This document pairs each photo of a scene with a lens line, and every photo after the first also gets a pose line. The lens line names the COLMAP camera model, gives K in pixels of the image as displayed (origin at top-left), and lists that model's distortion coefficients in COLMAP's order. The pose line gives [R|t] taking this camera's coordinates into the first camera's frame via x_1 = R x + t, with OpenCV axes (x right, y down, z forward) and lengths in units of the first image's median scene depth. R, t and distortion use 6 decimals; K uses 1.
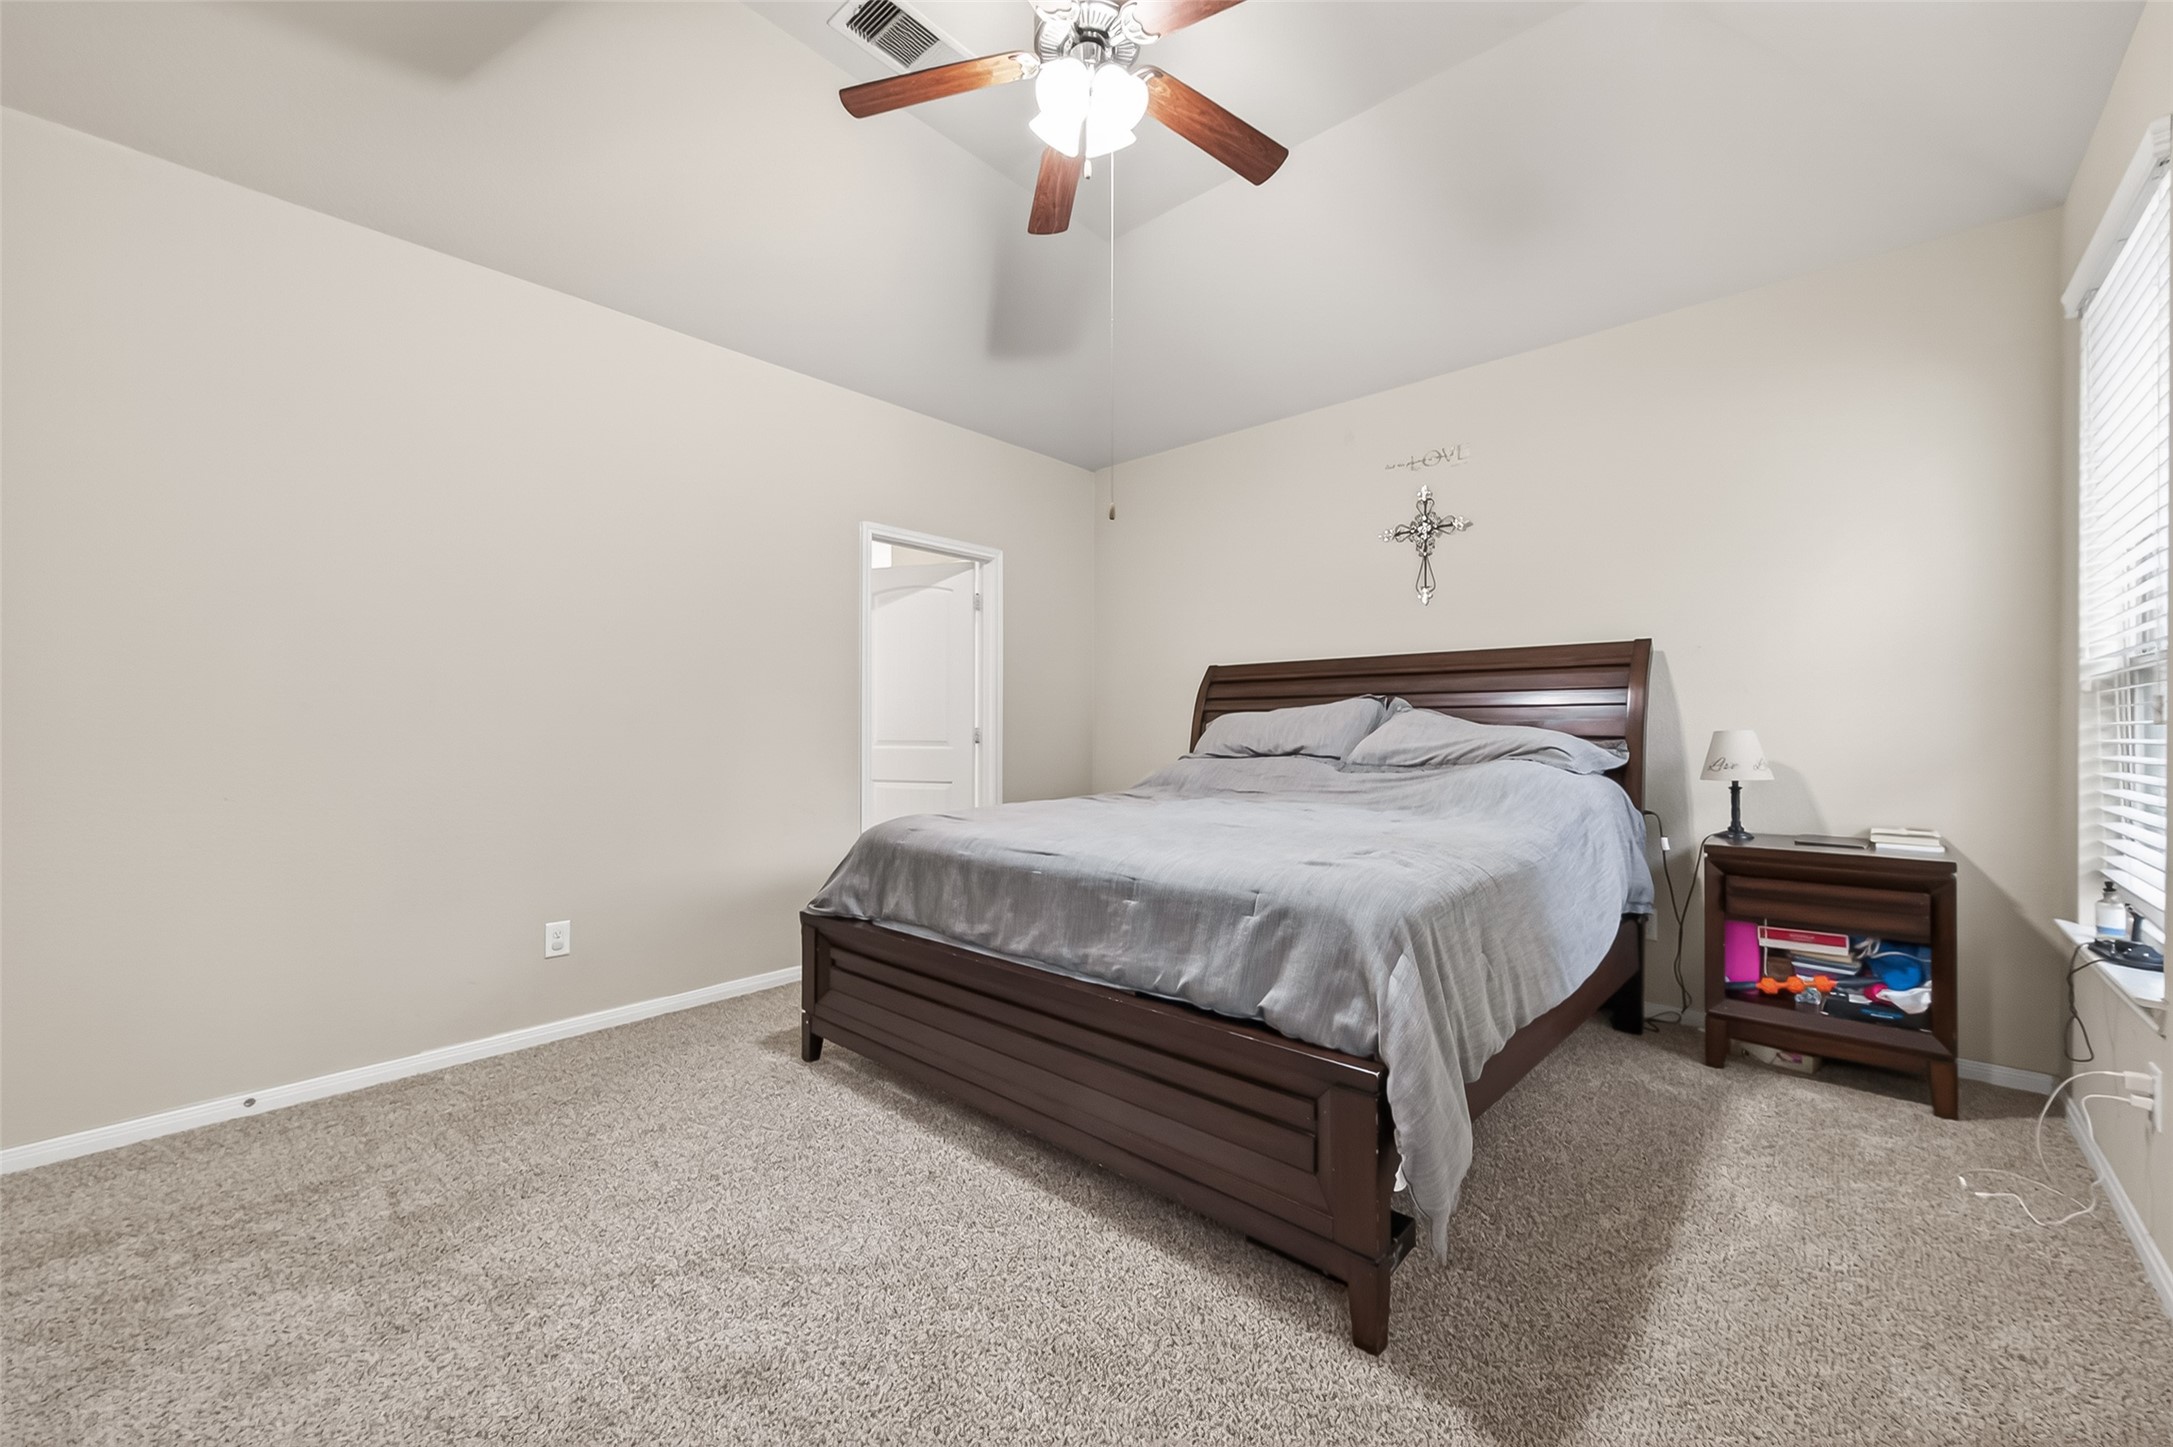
lens RADIAL K [[846.6, 0, 1090.2], [0, 846.6, 723.6], [0, 0, 1]] dist [-0.000656, 0.000610]
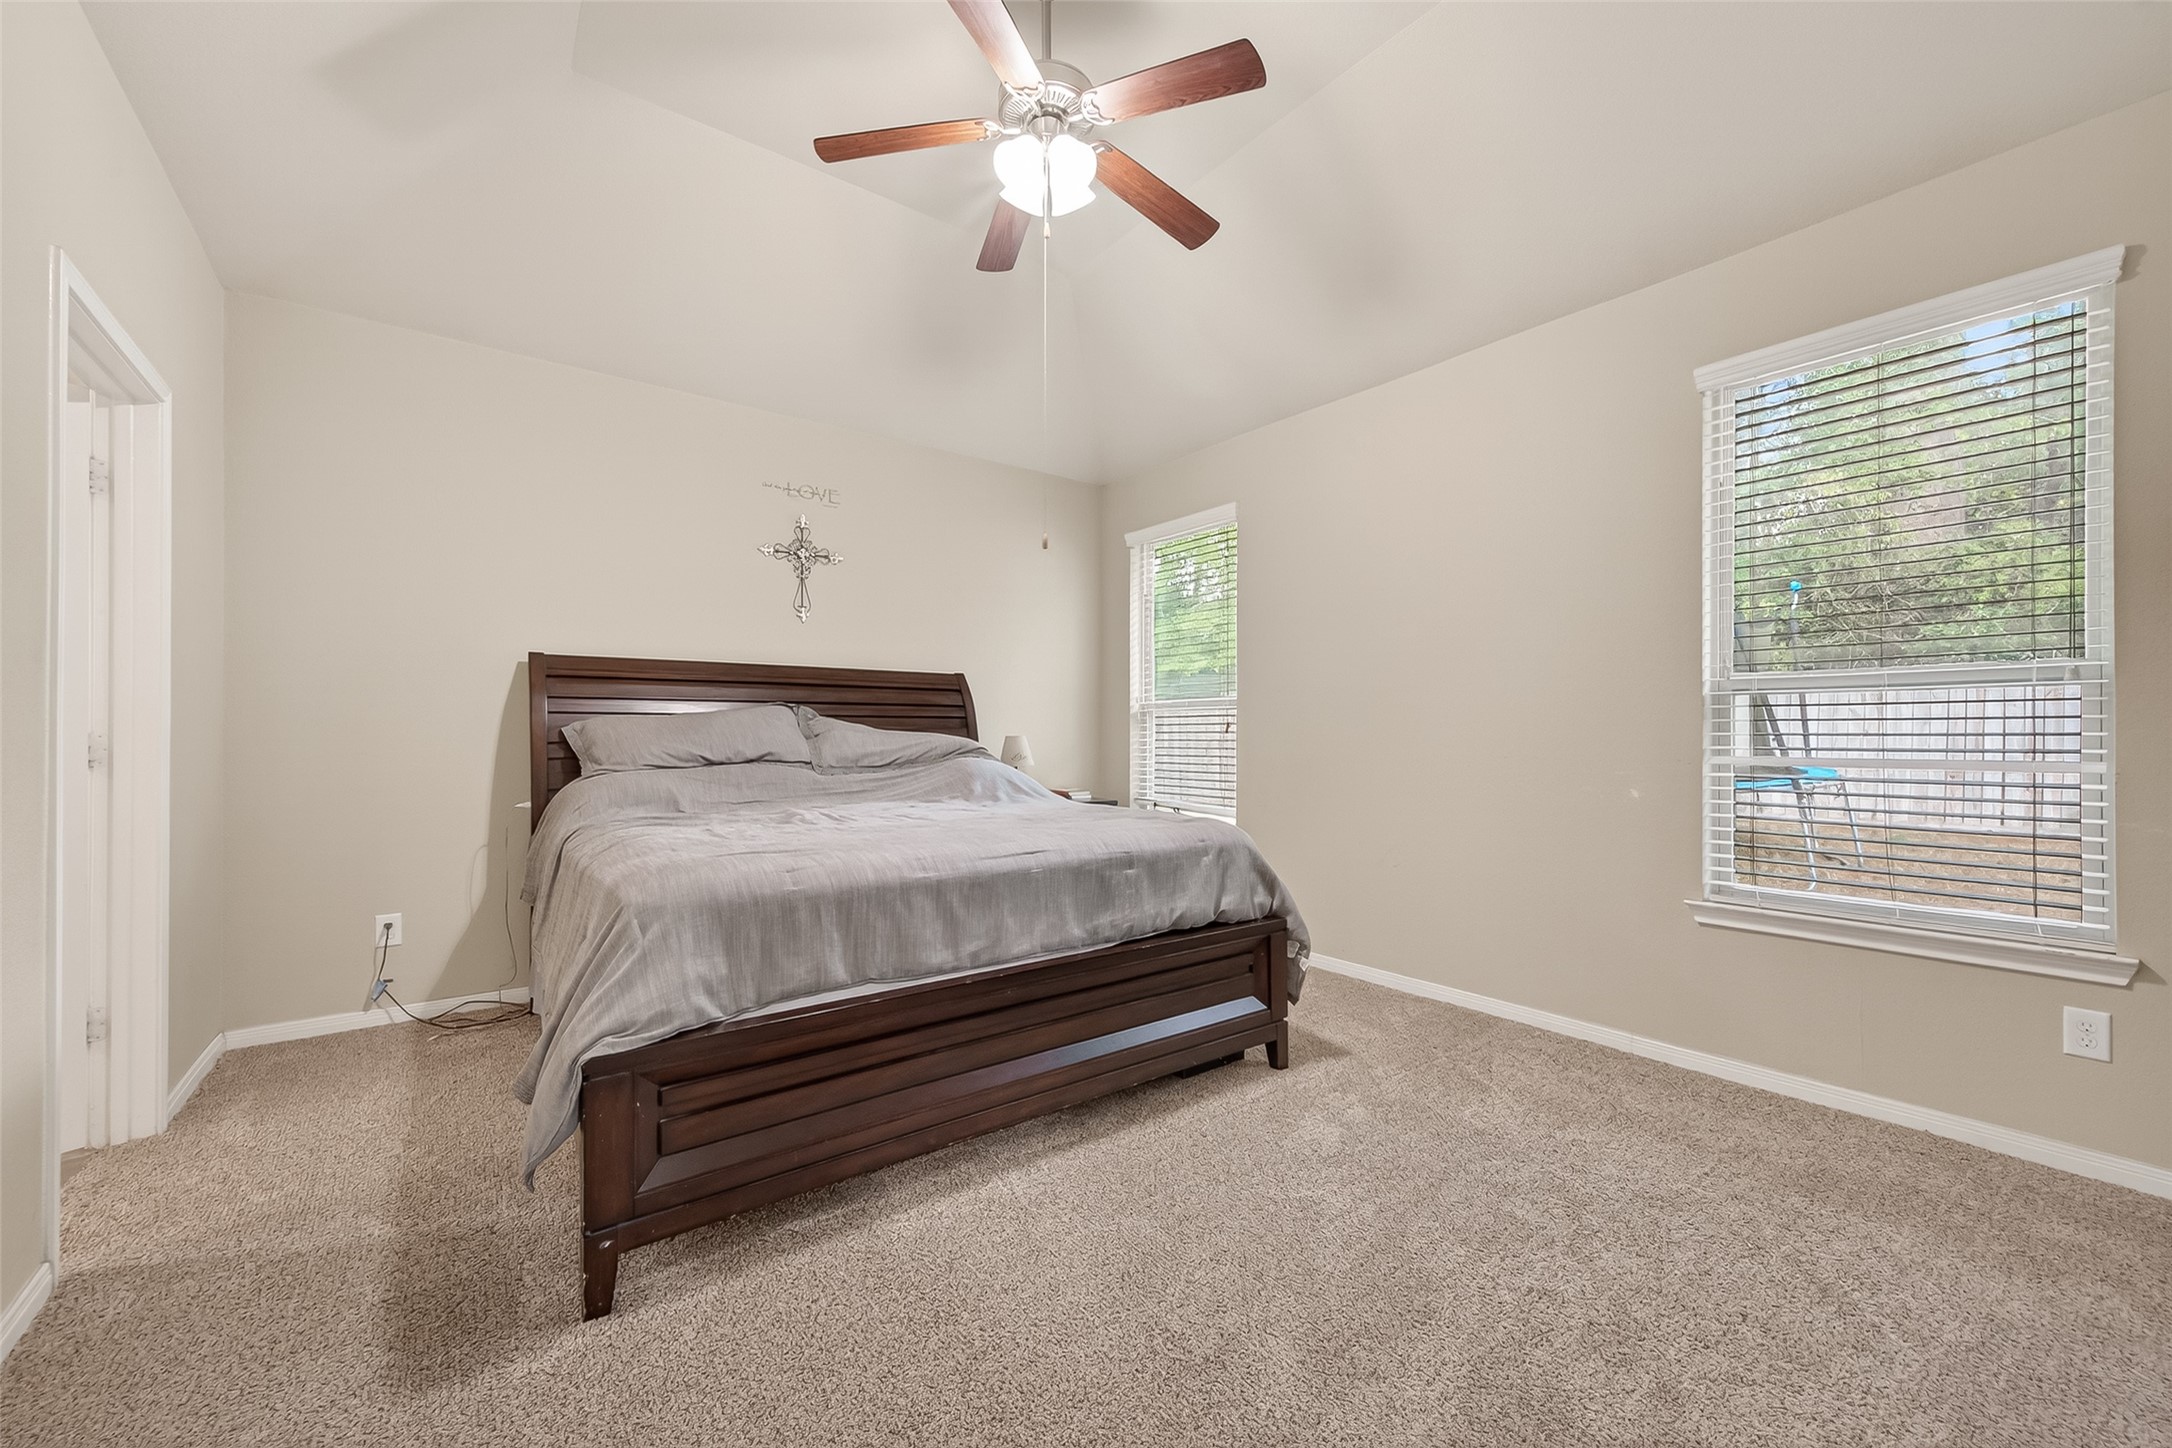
lens RADIAL K [[846.2, 0, 1091.5], [0, 846.2, 732.8], [0, 0, 1]] dist [-0.000656, 0.000610]
pose [[0.189316, 0.001625, 0.981915, -0.896341], [-0.003662, 0.999993, -0.000949, 0.004495], [-0.981909, -0.003416, 0.189321, 0.609365]]
